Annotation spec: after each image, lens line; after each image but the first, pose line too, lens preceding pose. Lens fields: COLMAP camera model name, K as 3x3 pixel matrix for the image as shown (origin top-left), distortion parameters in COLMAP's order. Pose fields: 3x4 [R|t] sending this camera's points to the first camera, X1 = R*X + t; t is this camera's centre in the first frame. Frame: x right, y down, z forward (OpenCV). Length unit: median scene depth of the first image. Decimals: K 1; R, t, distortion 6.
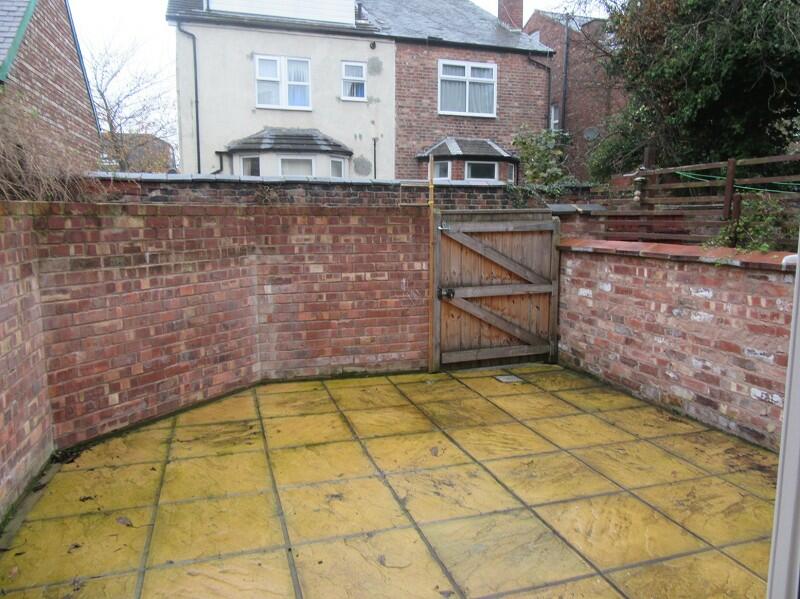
lens RADIAL K [[595.2, 0, 402.8], [0, 595.2, 299.6], [0, 0, 1]] dist [-0.001410, -0.000875]
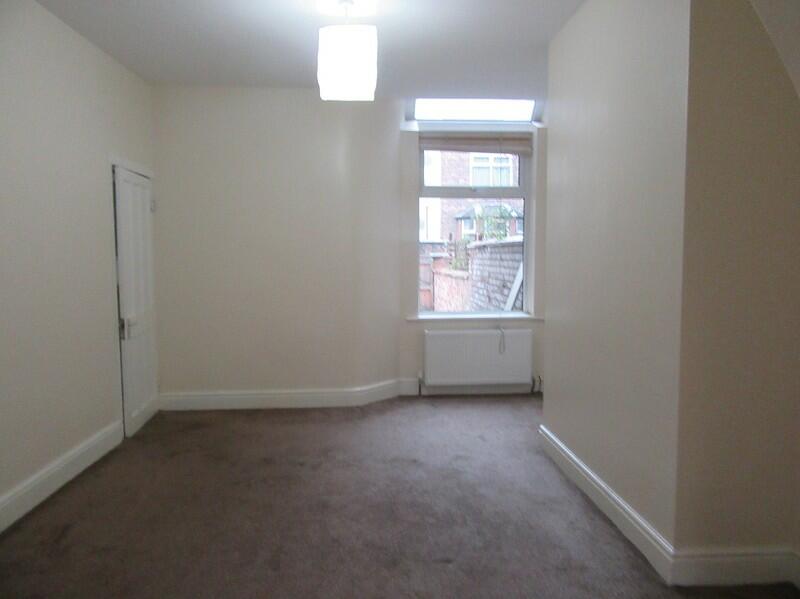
lens RADIAL K [[595.2, 0, 399.9], [0, 595.2, 299.3], [0, 0, 1]] dist [-0.001410, -0.000875]
pose [[0.971375, 0.017940, -0.236874, 0.746903], [-0.032384, 0.997836, -0.057230, 0.182459], [0.235335, 0.063263, 0.969853, -1.475113]]
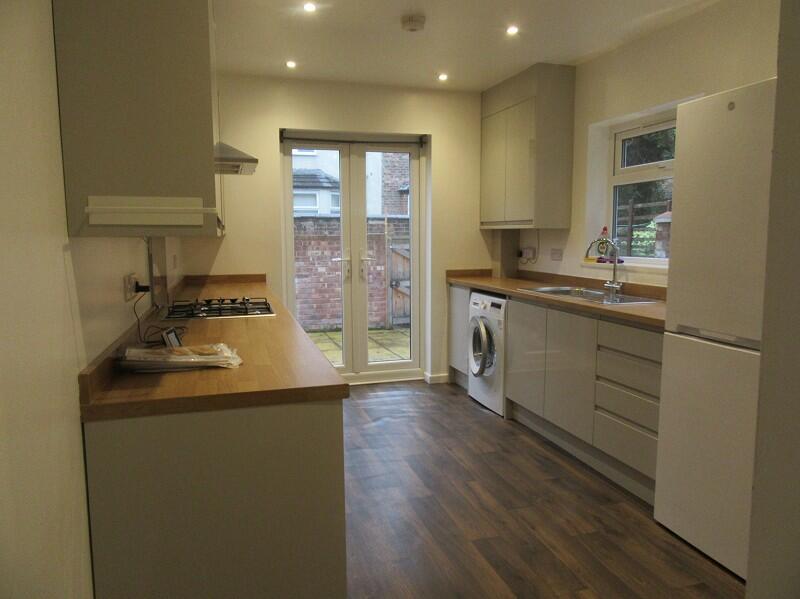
lens RADIAL K [[595.2, 0, 397.3], [0, 595.2, 300.4], [0, 0, 1]] dist [-0.001410, -0.000875]
pose [[0.999941, -0.001707, -0.010717, 0.098569], [0.001401, 0.999595, -0.028428, 0.089017], [0.010761, 0.028411, 0.999538, -0.762466]]
